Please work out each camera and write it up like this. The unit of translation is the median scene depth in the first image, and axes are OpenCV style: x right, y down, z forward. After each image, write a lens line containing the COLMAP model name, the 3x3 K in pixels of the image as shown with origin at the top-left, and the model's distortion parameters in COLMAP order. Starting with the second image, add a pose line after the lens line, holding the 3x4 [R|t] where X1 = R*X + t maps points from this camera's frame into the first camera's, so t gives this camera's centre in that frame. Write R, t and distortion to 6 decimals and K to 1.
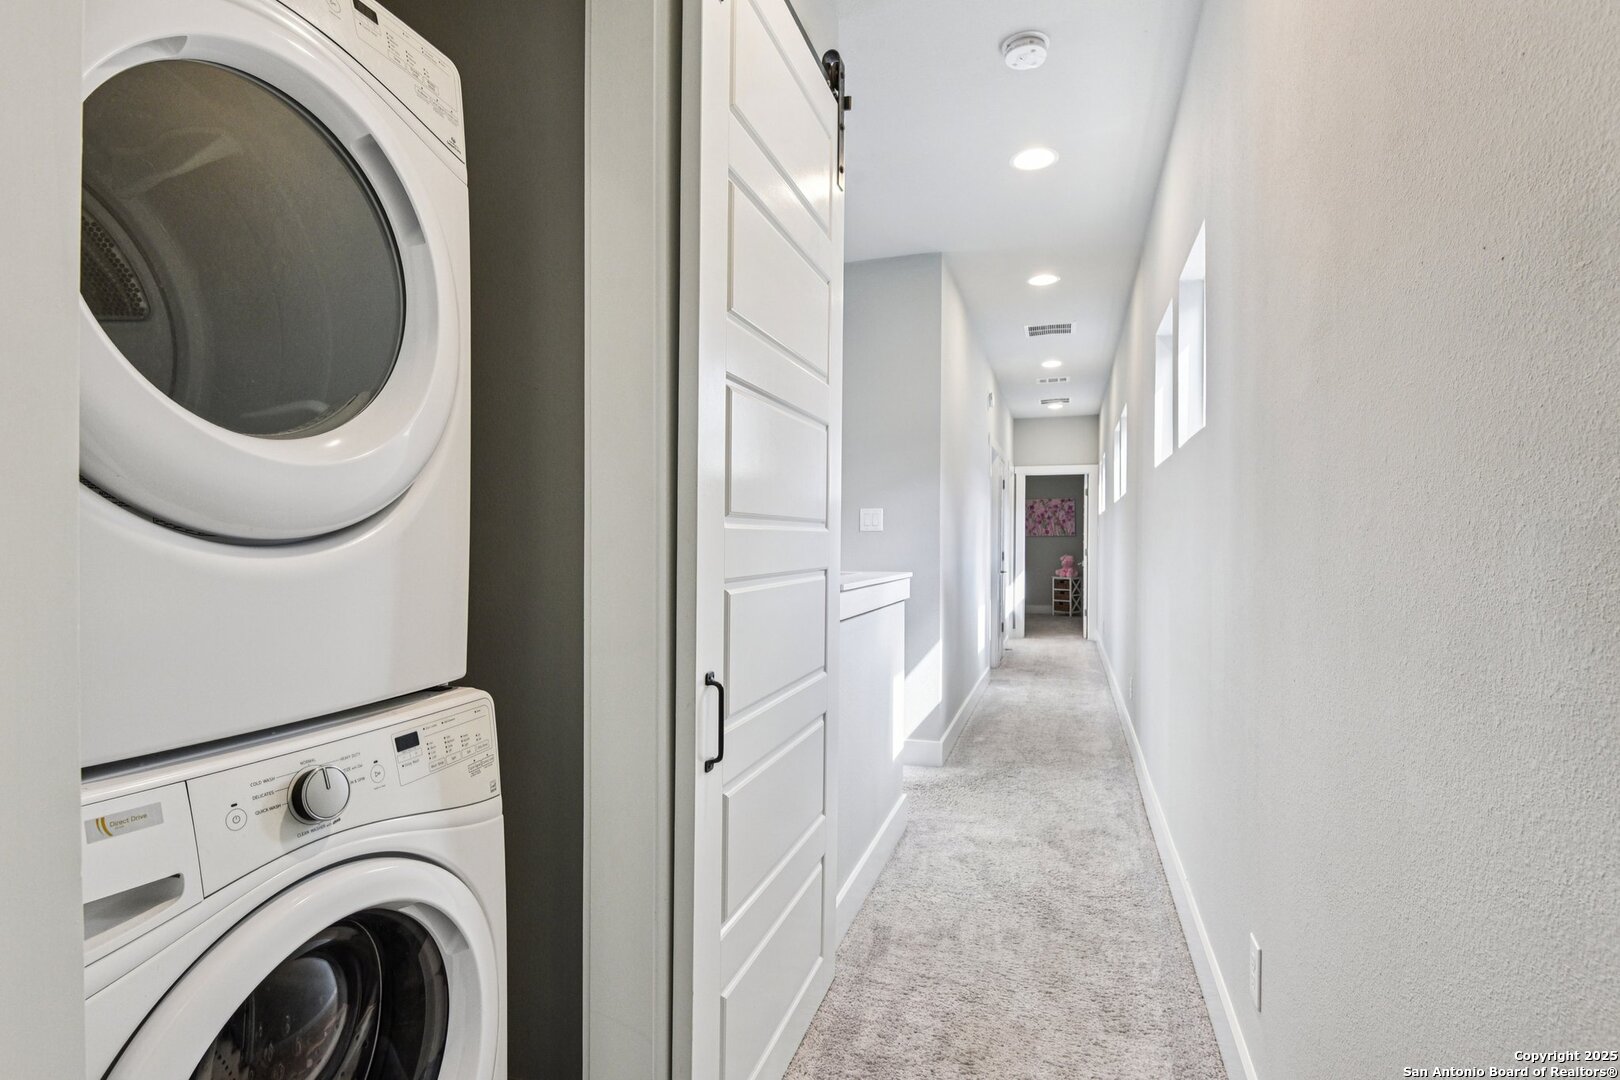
lens RADIAL K [[786.3, 0, 810.1], [0, 786.3, 541.9], [0, 0, 1]] dist [-0.004794, -0.000836]
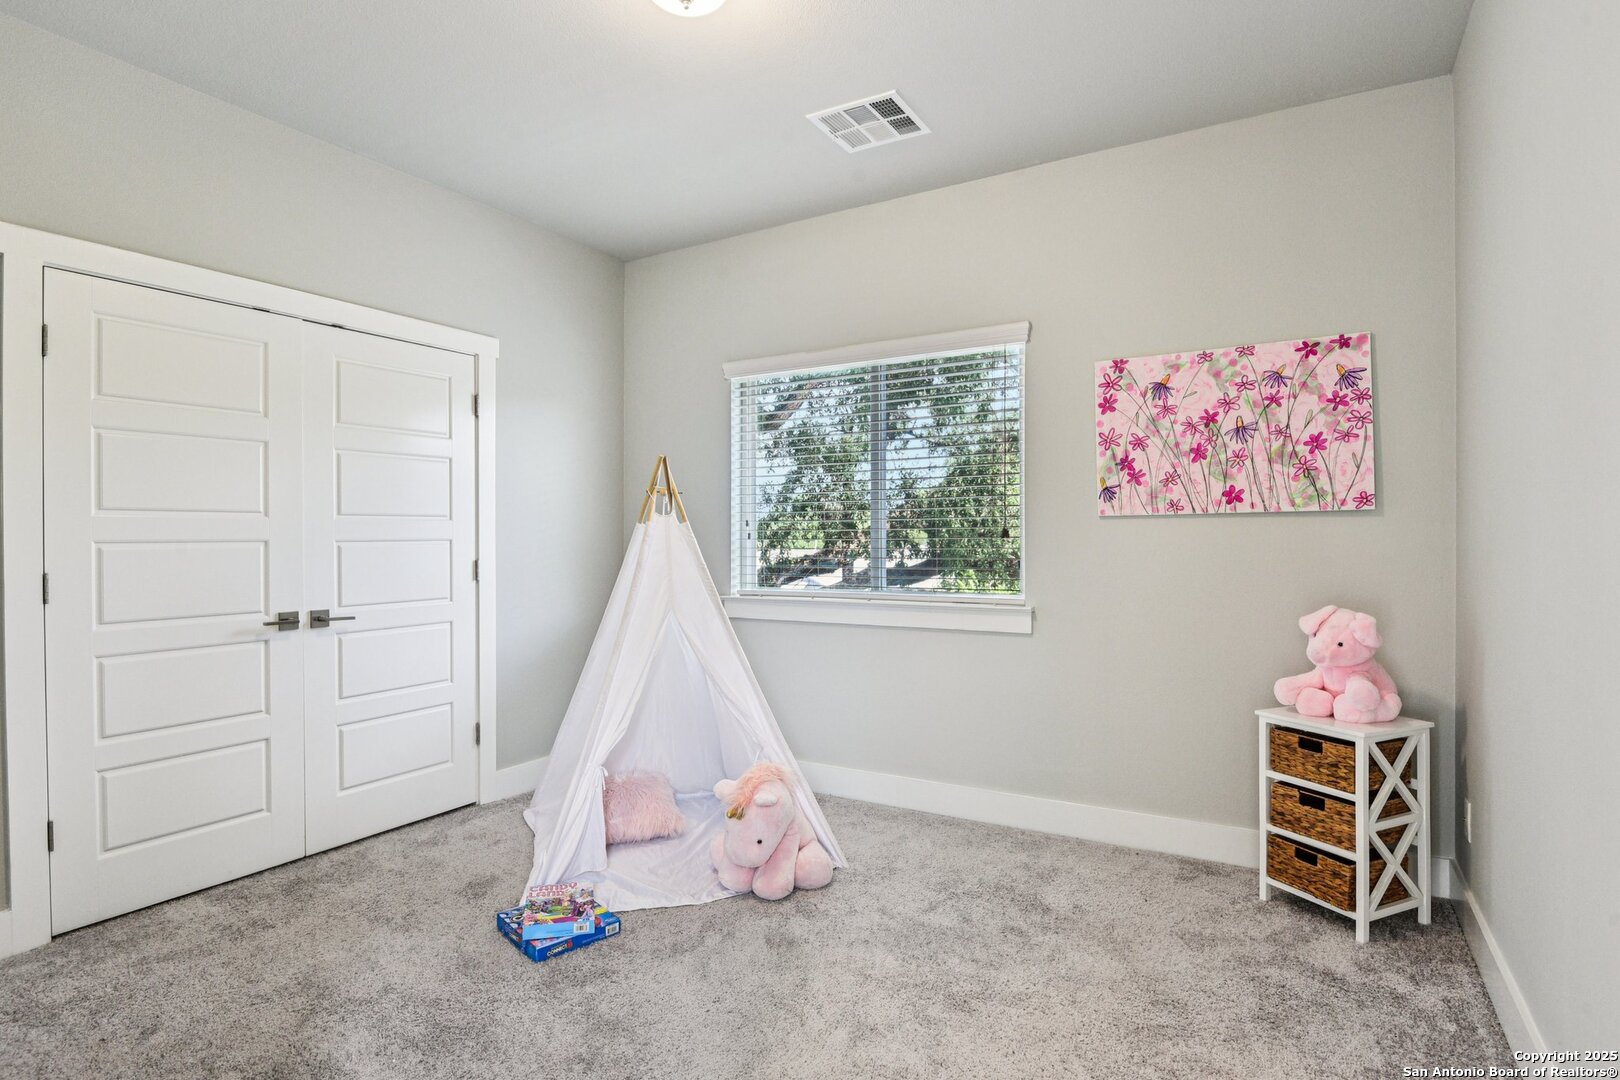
lens RADIAL K [[840.8, 0, 811.5], [0, 840.8, 538.5], [0, 0, 1]] dist [-0.004376, -0.000417]
pose [[0.979798, -0.004269, -0.199942, 0.242500], [0.004002, 0.999990, -0.001739, -0.000336], [0.199948, 0.000903, 0.979806, 0.776361]]
